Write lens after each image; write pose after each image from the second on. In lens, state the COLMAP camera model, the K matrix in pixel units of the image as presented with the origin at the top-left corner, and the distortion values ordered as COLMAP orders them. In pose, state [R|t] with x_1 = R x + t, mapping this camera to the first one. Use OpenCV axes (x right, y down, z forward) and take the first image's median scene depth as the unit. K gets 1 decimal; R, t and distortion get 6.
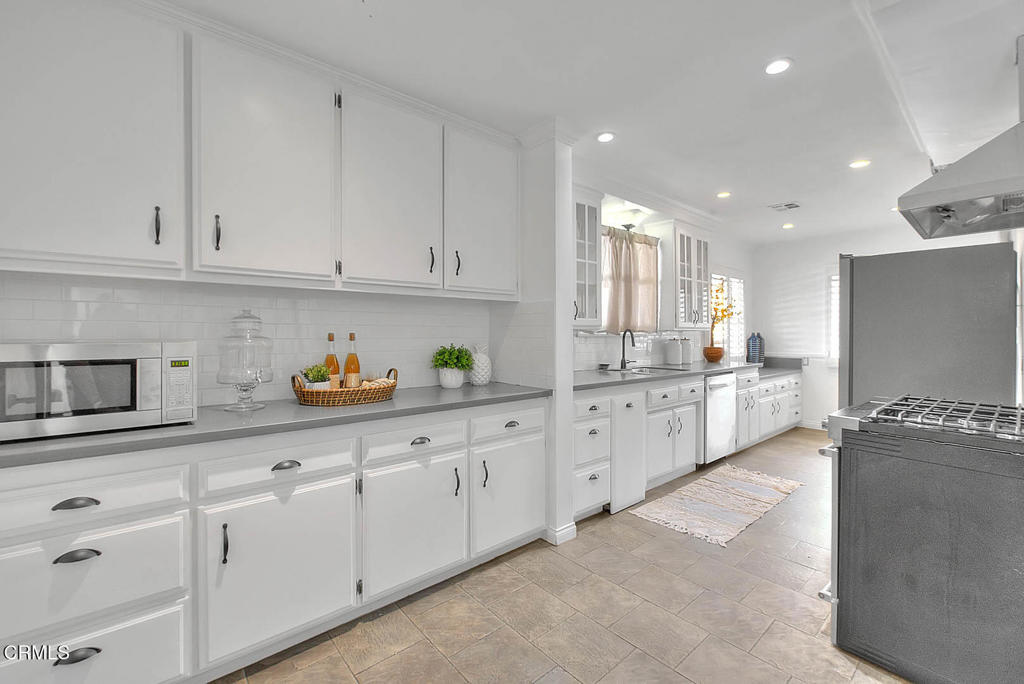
lens RADIAL K [[418.6, 0, 512.0], [0, 418.6, 342.0], [0, 0, 1]] dist [-0.003777, -0.000324]
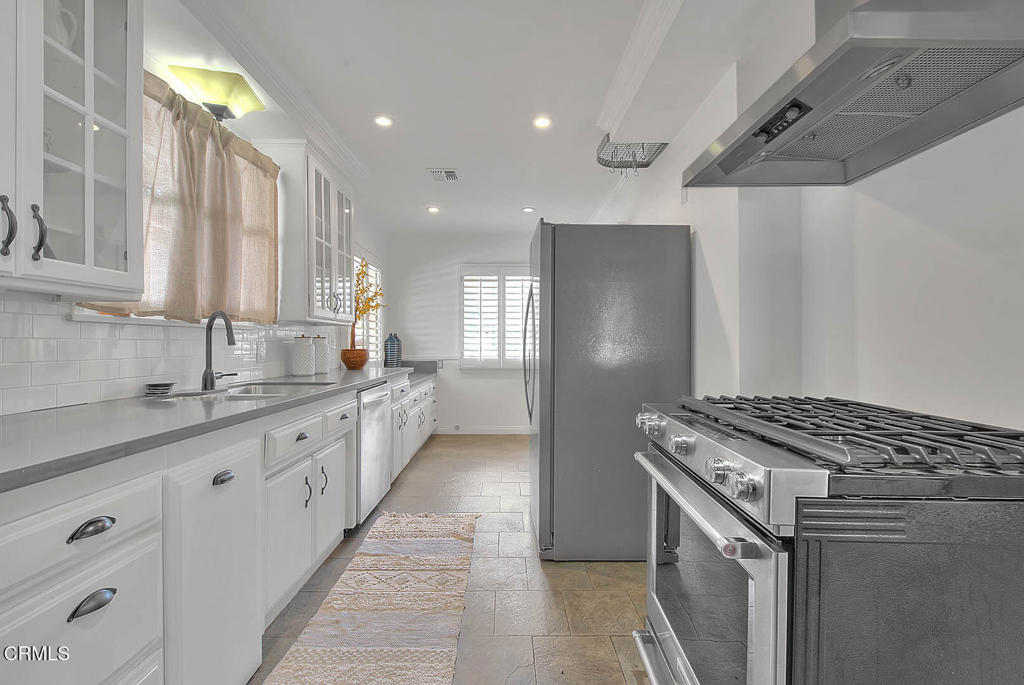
lens RADIAL K [[418.6, 0, 512.0], [0, 418.6, 342.5], [0, 0, 1]] dist [-0.003777, -0.000324]
pose [[0.638814, 0.001820, 0.769359, 0.109490], [0.012696, 0.999836, -0.012906, 0.017178], [-0.769257, 0.018013, 0.638686, 0.384684]]
